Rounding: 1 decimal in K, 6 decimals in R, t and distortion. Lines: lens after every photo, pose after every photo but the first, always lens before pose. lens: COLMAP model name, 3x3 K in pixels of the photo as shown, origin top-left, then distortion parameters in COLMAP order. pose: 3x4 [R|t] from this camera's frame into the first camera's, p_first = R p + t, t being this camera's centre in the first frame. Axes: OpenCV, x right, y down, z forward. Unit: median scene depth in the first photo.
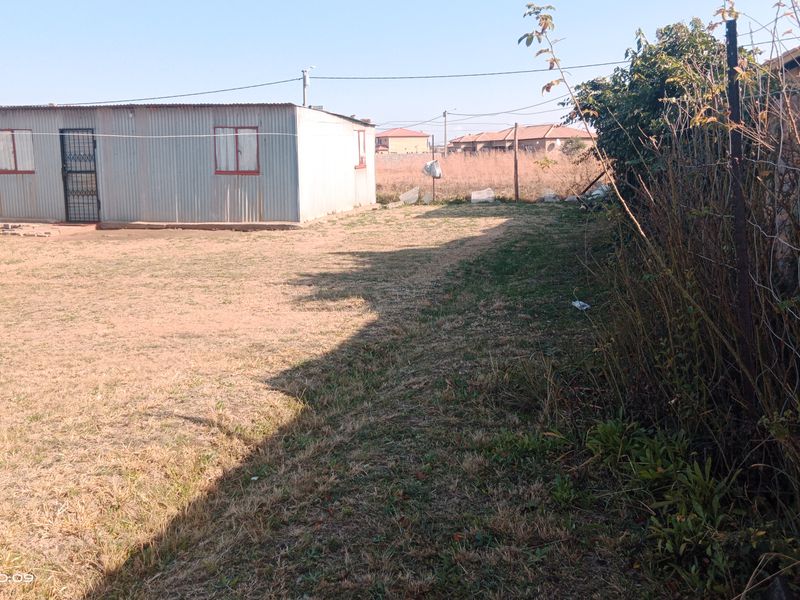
lens RADIAL K [[820.5, 0, 395.1], [0, 820.5, 300.7], [0, 0, 1]] dist [0.113442, -0.204136]
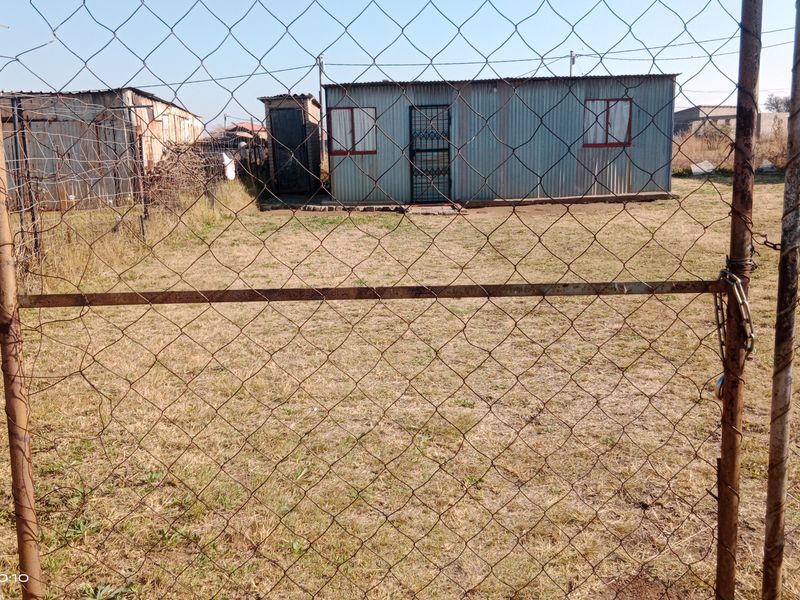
lens RADIAL K [[821.9, 0, 394.9], [0, 821.9, 299.3], [0, 0, 1]] dist [0.109260, -0.194514]
pose [[0.972196, -0.060384, 0.226247, -0.761778], [0.059766, 0.998166, 0.009587, 0.007737], [-0.226411, 0.004201, 0.974023, 0.087994]]
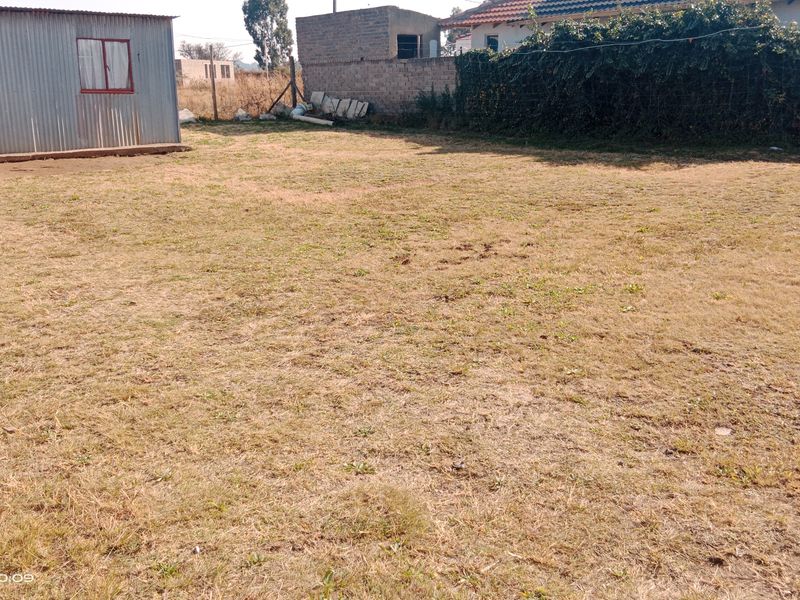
lens RADIAL K [[820.5, 0, 395.1], [0, 820.5, 300.7], [0, 0, 1]] dist [0.113442, -0.204136]
pose [[0.619478, -0.197083, 0.759872, -0.817200], [0.136402, 0.980272, 0.143046, -0.020783], [-0.773073, 0.015034, 0.634139, 0.211358]]
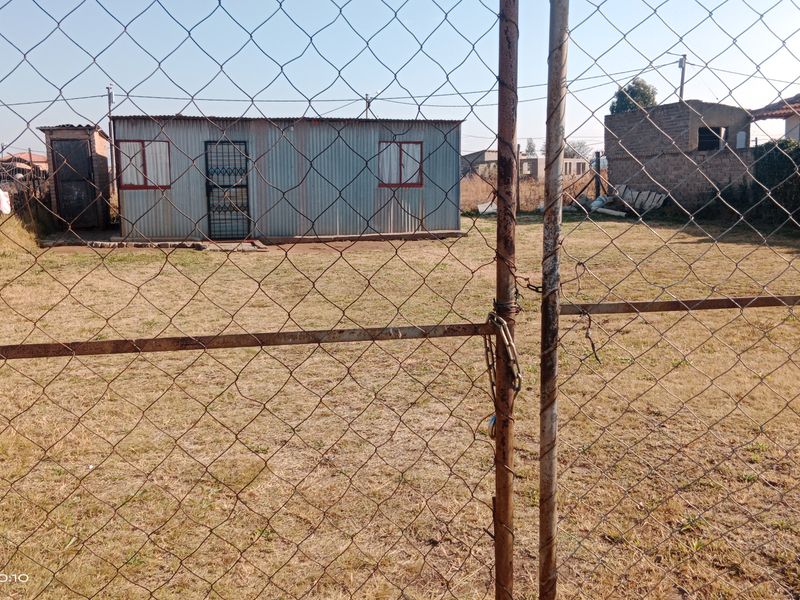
lens RADIAL K [[820.5, 0, 395.1], [0, 820.5, 300.7], [0, 0, 1]] dist [0.113442, -0.204136]
pose [[0.890654, -0.066703, 0.449762, -0.756219], [0.082213, 0.996502, -0.015018, 0.006441], [-0.447187, 0.050352, 0.893022, 0.091073]]
